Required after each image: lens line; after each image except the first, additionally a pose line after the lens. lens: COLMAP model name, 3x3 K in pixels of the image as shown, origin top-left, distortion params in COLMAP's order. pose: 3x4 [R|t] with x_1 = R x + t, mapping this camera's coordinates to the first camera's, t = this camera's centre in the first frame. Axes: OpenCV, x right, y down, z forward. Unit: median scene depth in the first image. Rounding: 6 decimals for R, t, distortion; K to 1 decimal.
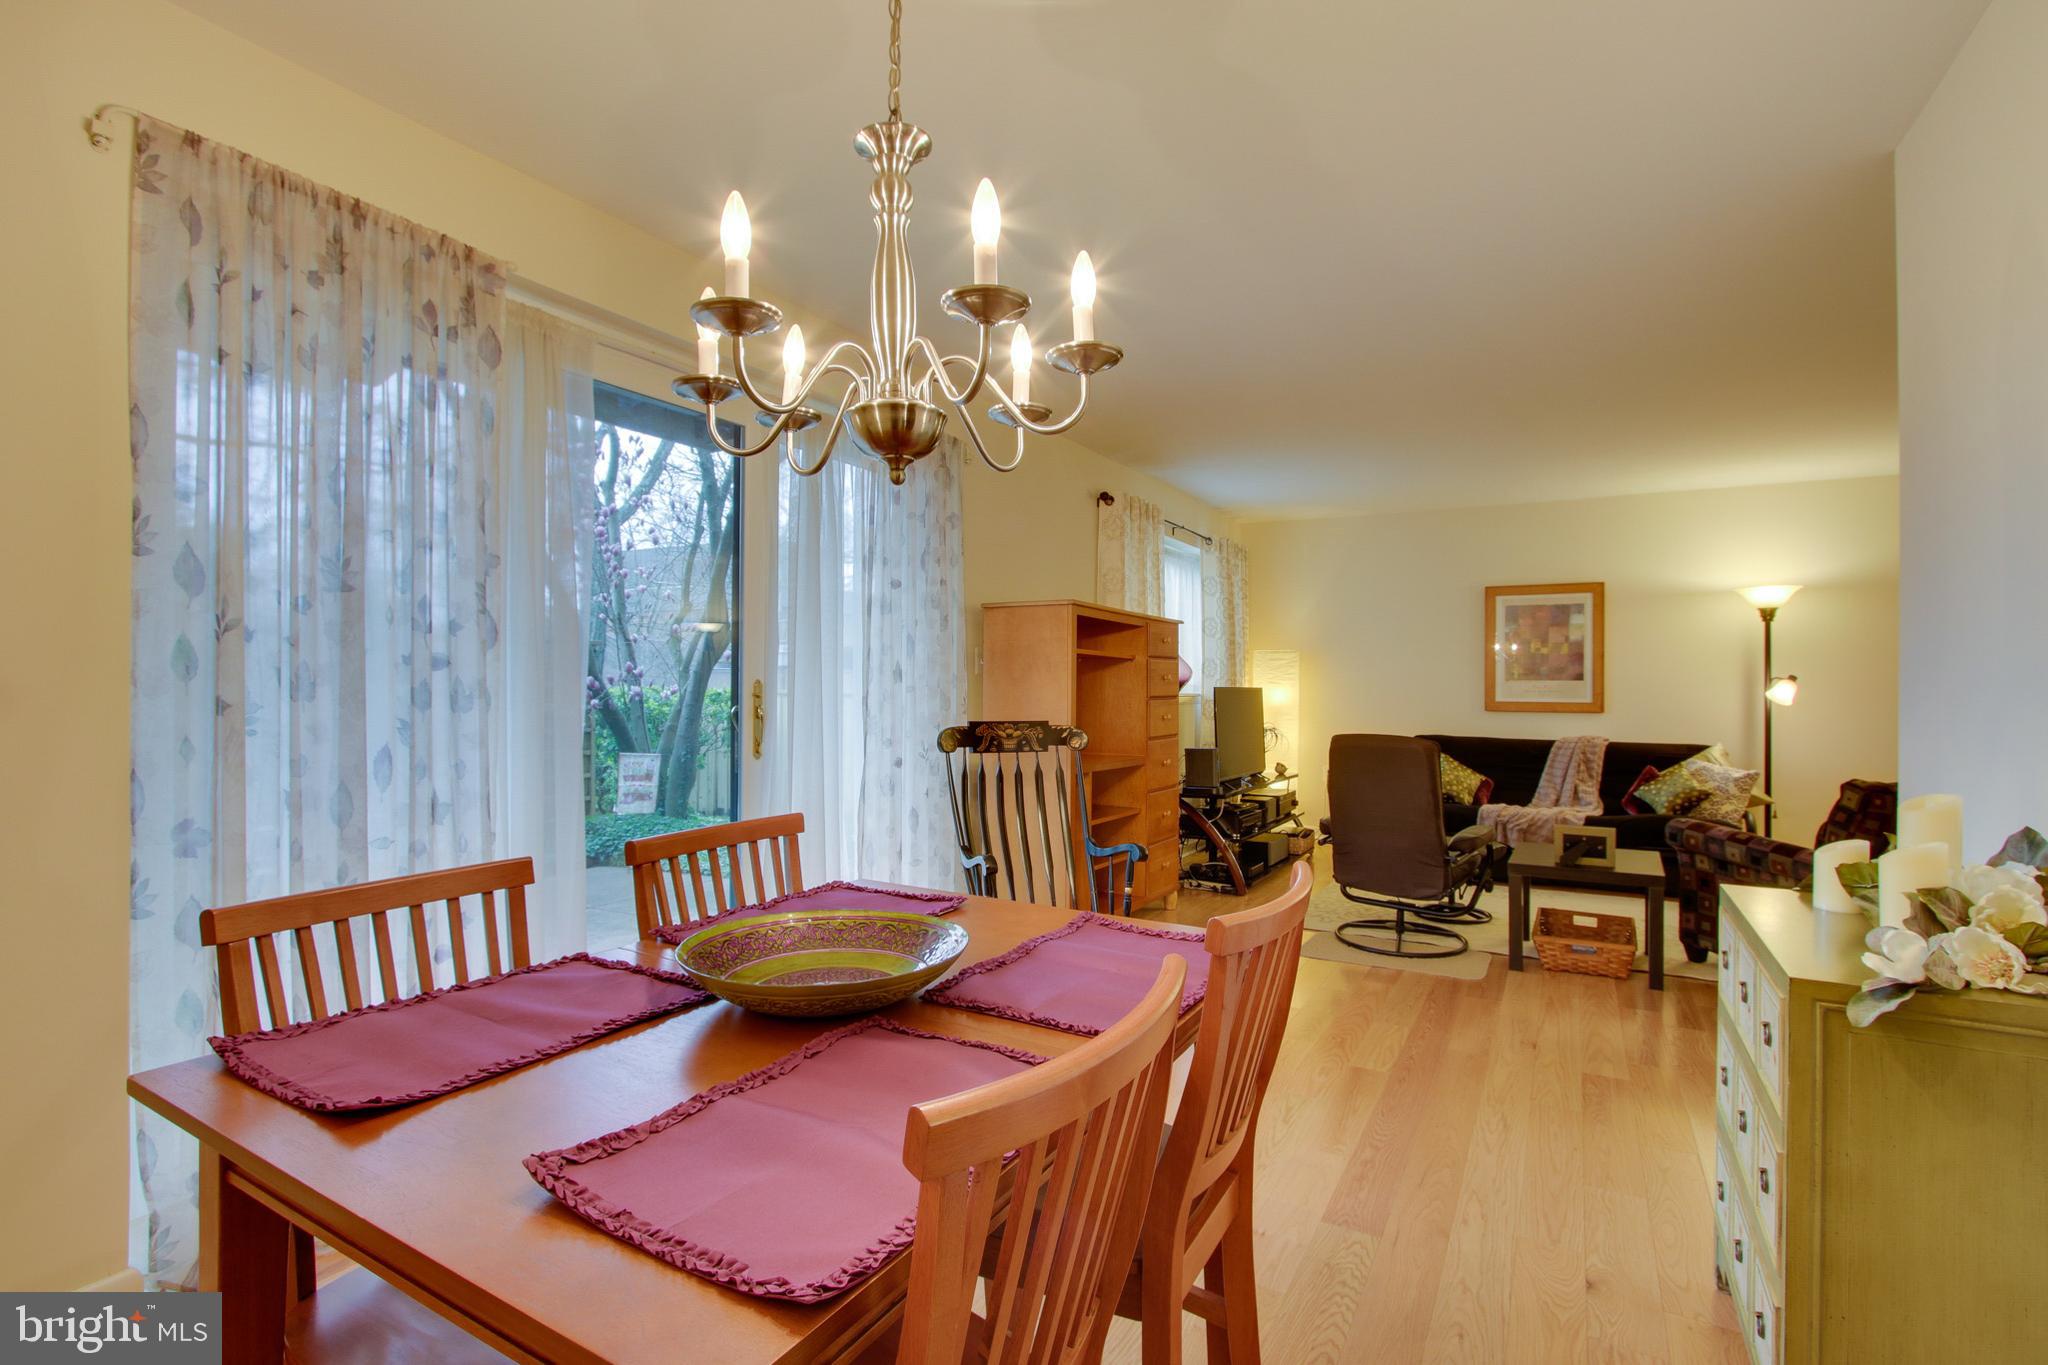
lens RADIAL K [[947.7, 0, 1020.9], [0, 947.7, 674.1], [0, 0, 1]] dist [-0.019892, 0.004101]
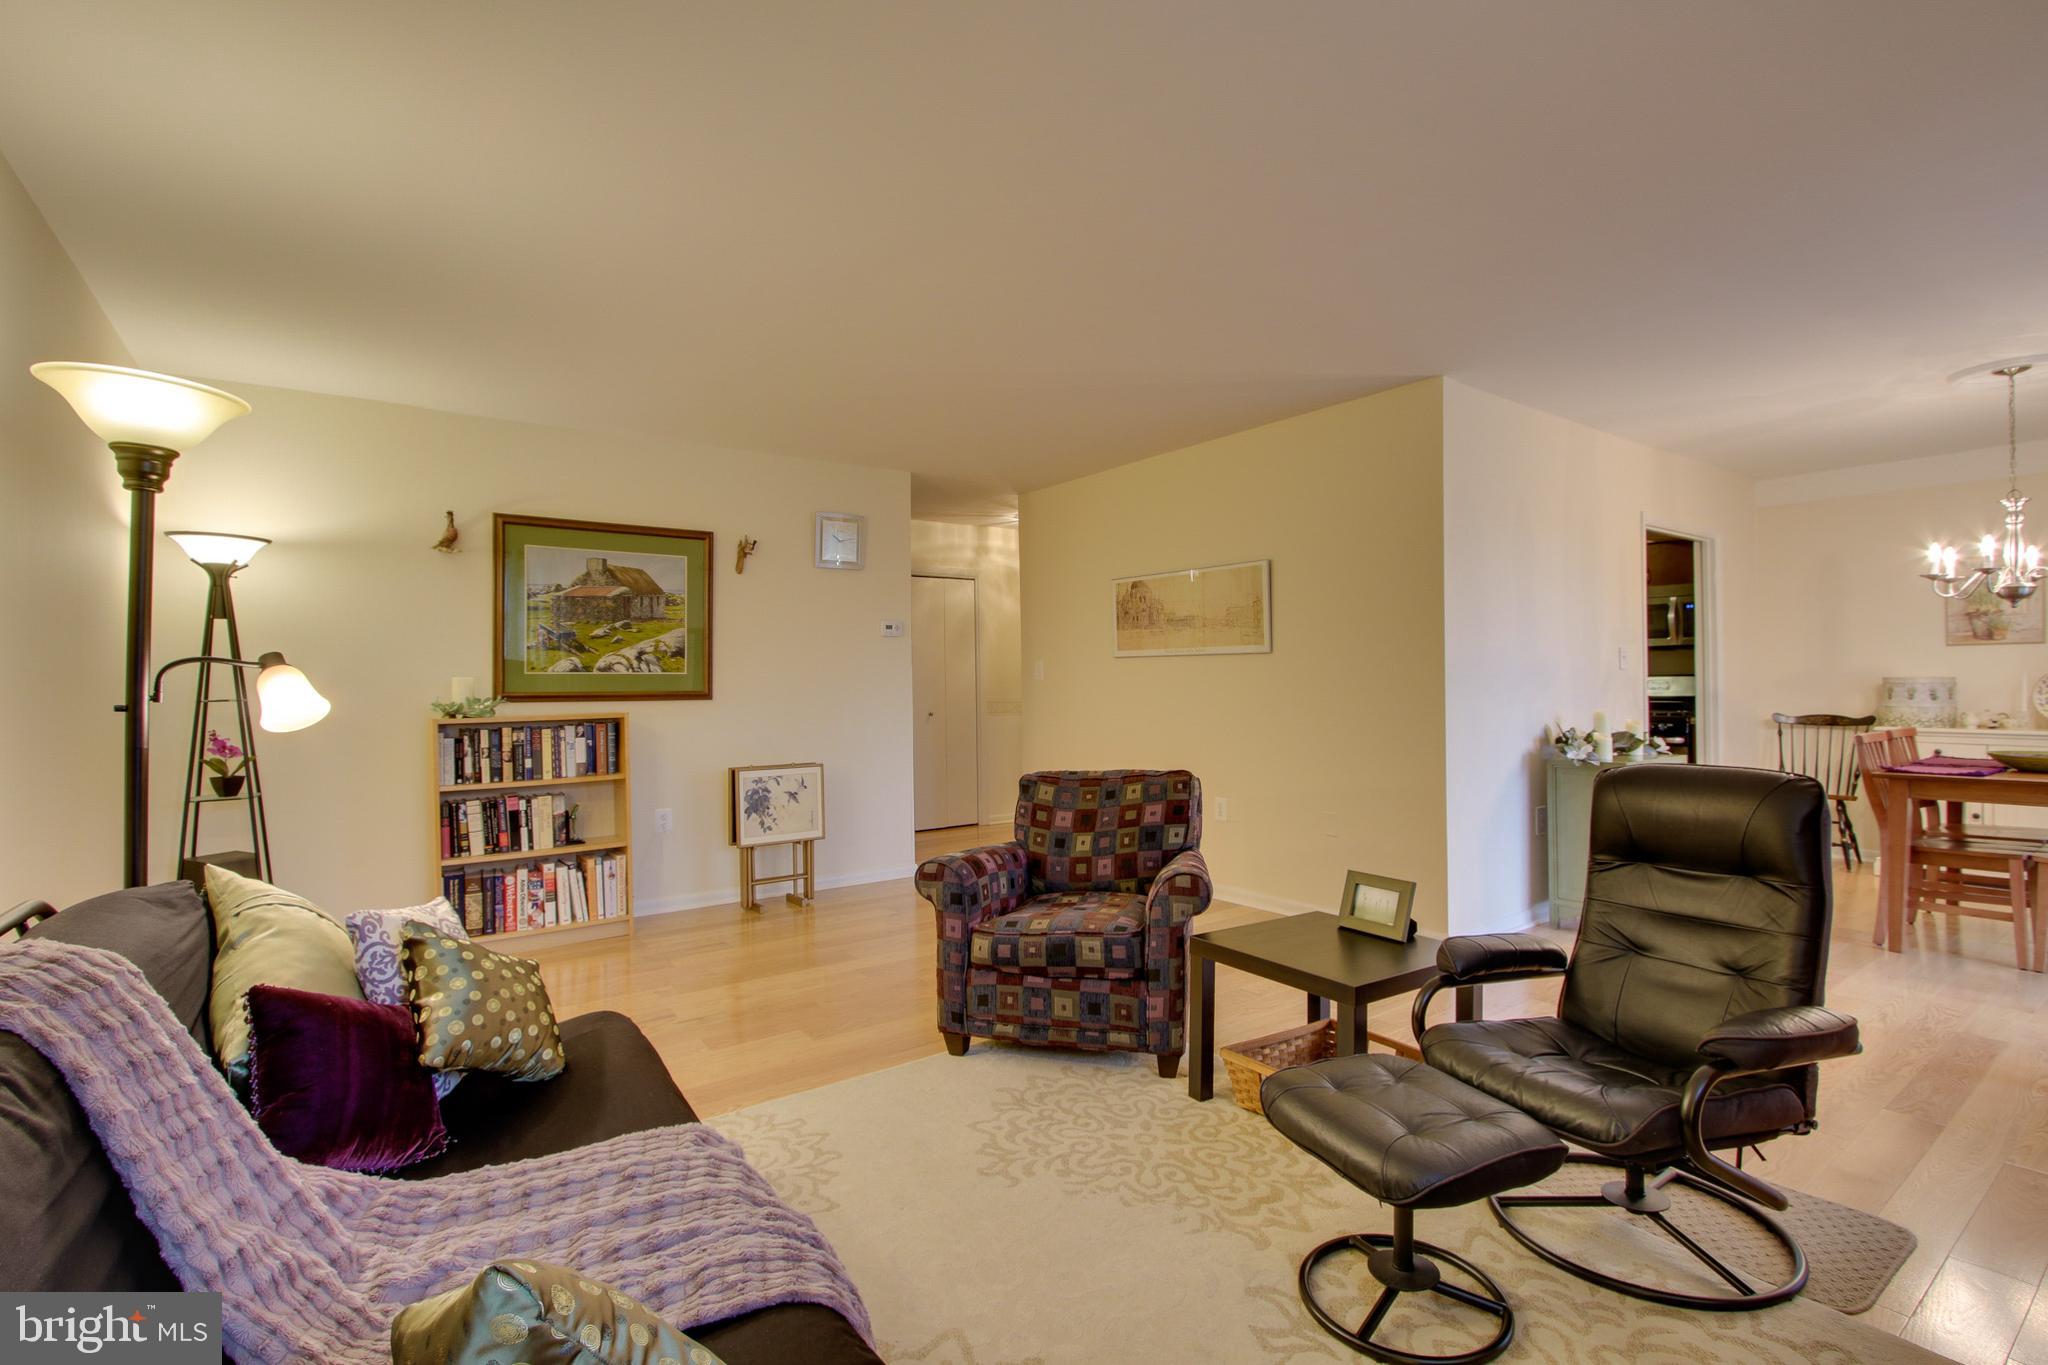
lens RADIAL K [[947.7, 0, 1019.1], [0, 947.7, 672.1], [0, 0, 1]] dist [-0.019892, 0.004101]
pose [[-0.914124, 0.011535, 0.405271, 0.331484], [0.002690, 0.999746, -0.022387, 0.015044], [-0.405427, -0.019374, -0.913922, 1.041818]]
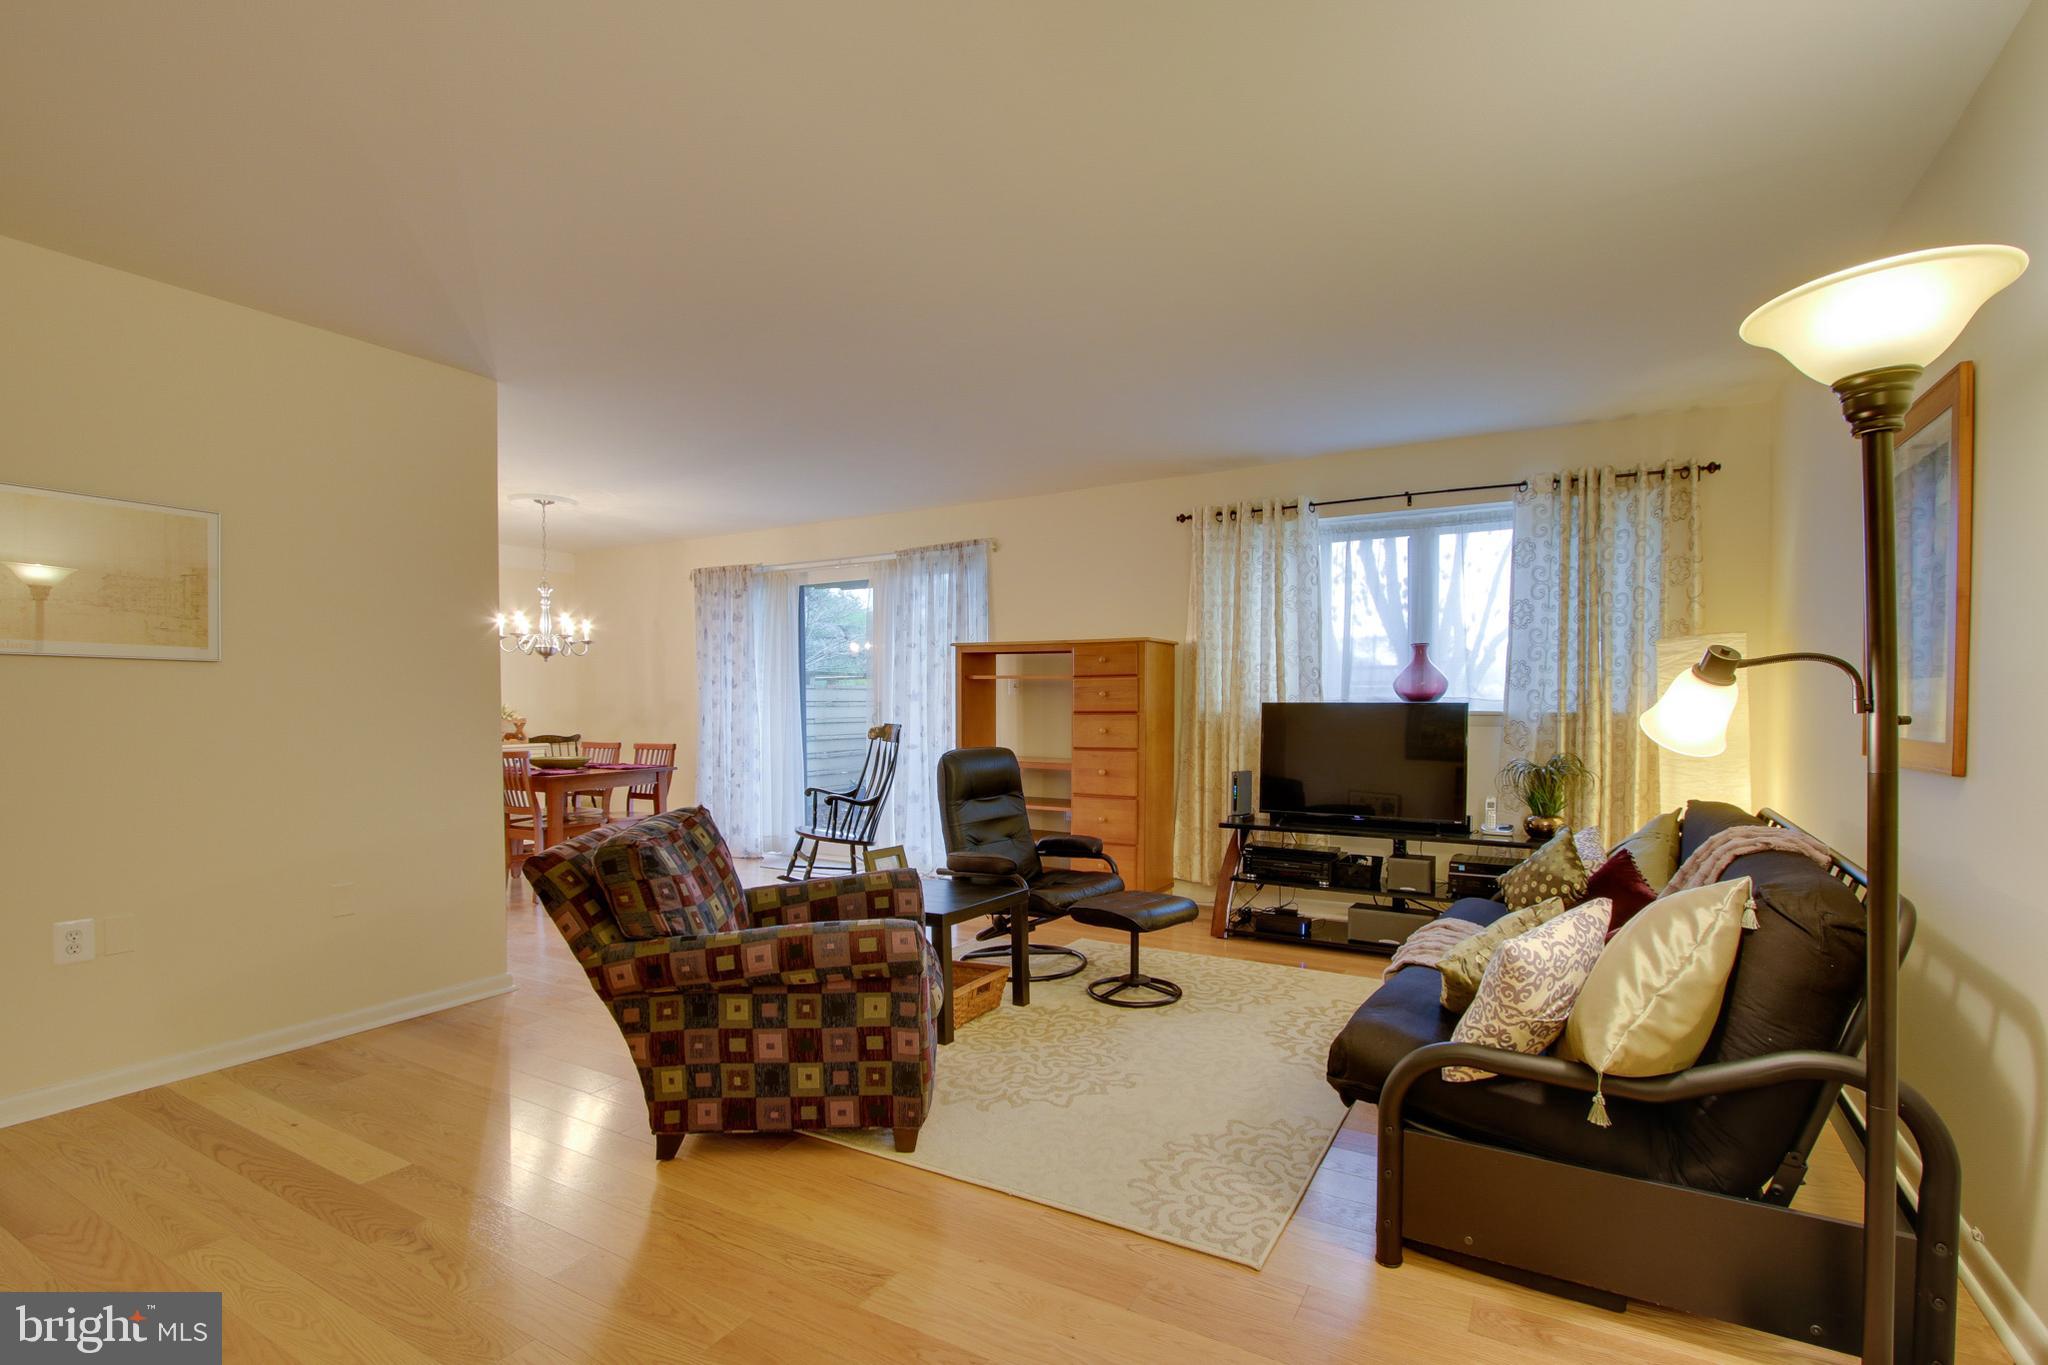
lens RADIAL K [[947.7, 0, 1019.2], [0, 947.7, 740.7], [0, 0, 1]] dist [-0.019892, 0.004101]
pose [[-0.008322, 0.035176, -0.999346, 0.923839], [0.013992, 0.999287, 0.035057, 0.012815], [0.999867, -0.013691, -0.008808, 0.680032]]
